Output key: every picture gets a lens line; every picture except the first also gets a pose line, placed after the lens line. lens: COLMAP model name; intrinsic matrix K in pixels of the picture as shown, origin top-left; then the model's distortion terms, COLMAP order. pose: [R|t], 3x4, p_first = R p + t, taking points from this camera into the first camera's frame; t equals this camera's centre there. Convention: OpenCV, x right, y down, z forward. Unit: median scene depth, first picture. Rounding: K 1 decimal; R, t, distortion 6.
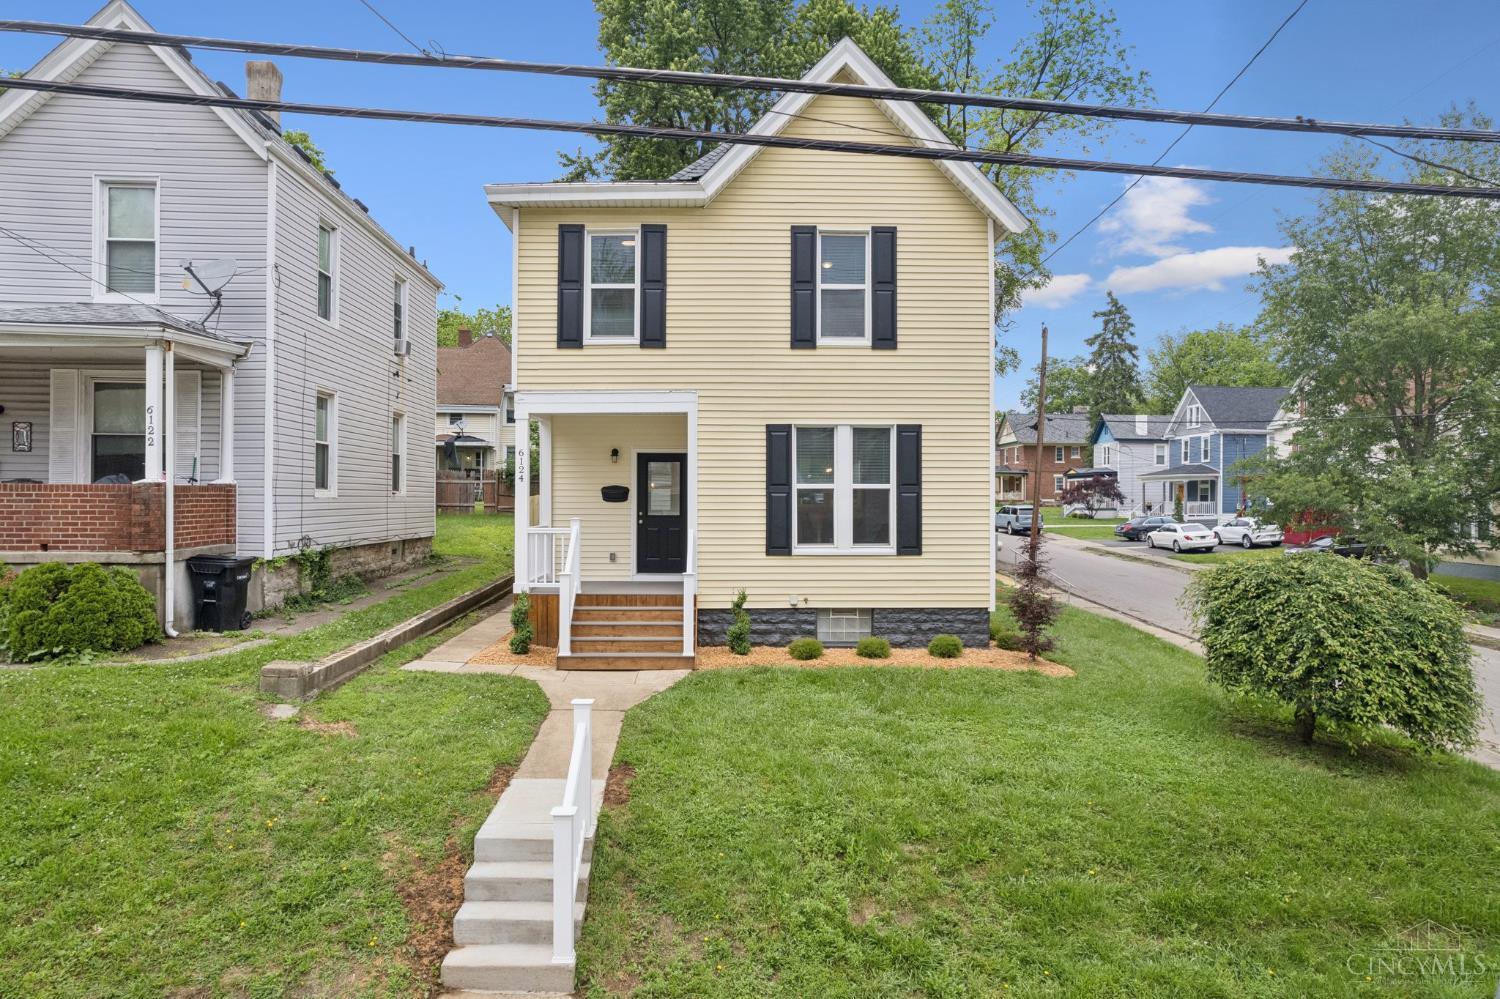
lens RADIAL K [[935.8, 0, 744.8], [0, 935.8, 496.6], [0, 0, 1]] dist [-0.019761, 0.005587]
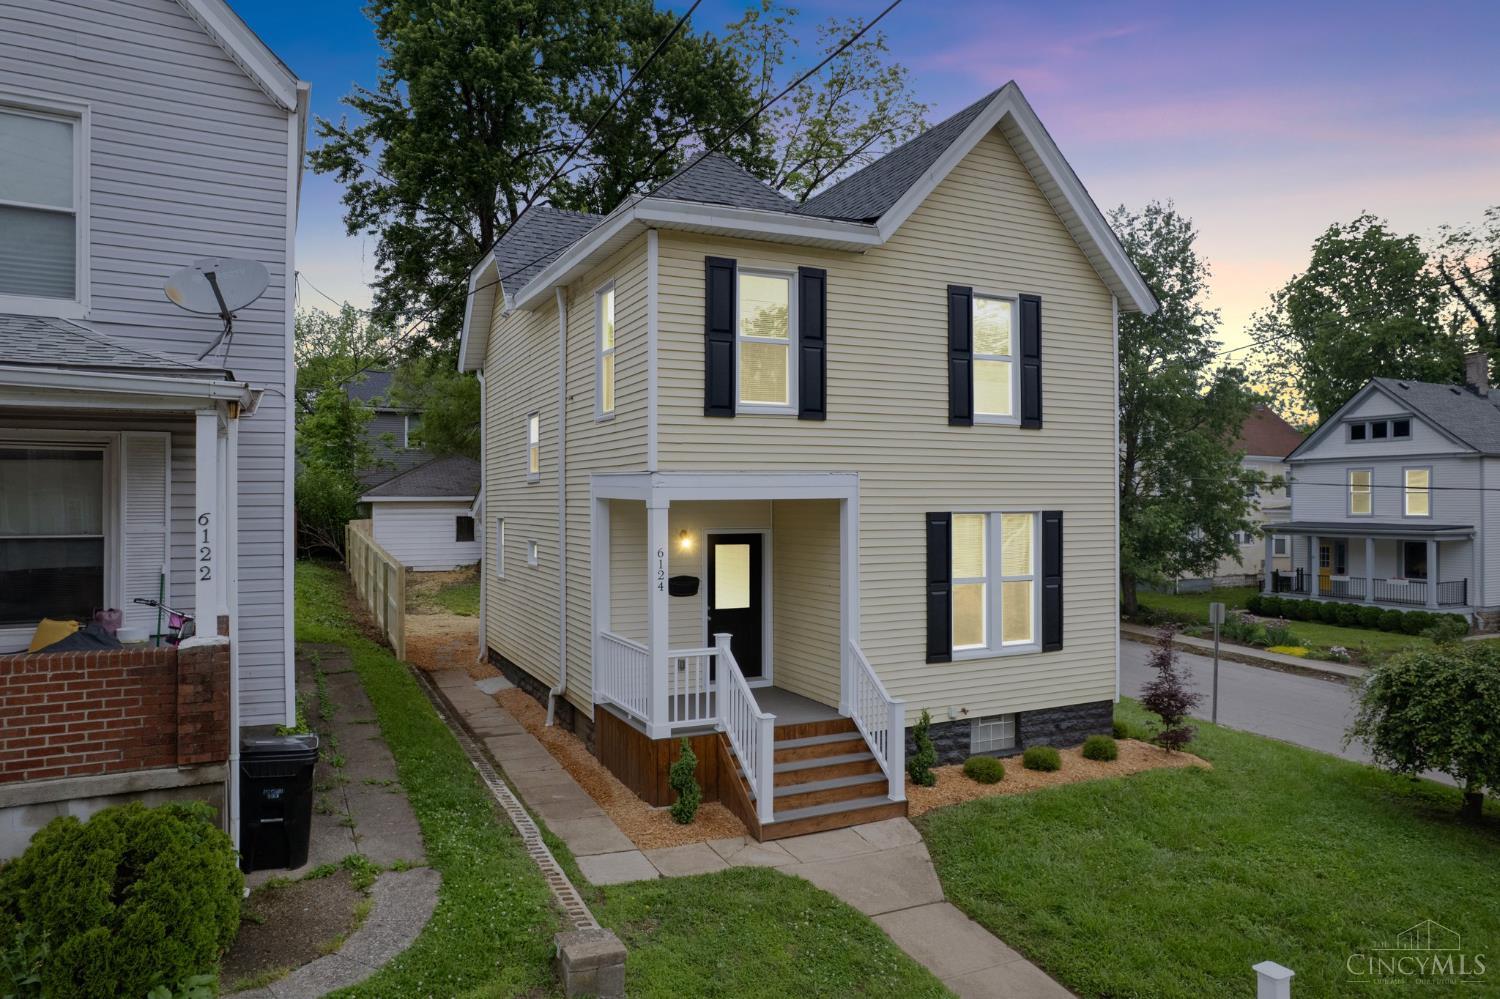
lens RADIAL K [[935.8, 0, 753.1], [0, 935.8, 500.8], [0, 0, 1]] dist [-0.019761, 0.005587]
pose [[0.912418, -0.001972, 0.409254, -0.481082], [0.002710, 0.999996, -0.001222, -0.087705], [-0.409250, 0.002224, 0.912420, 0.278326]]
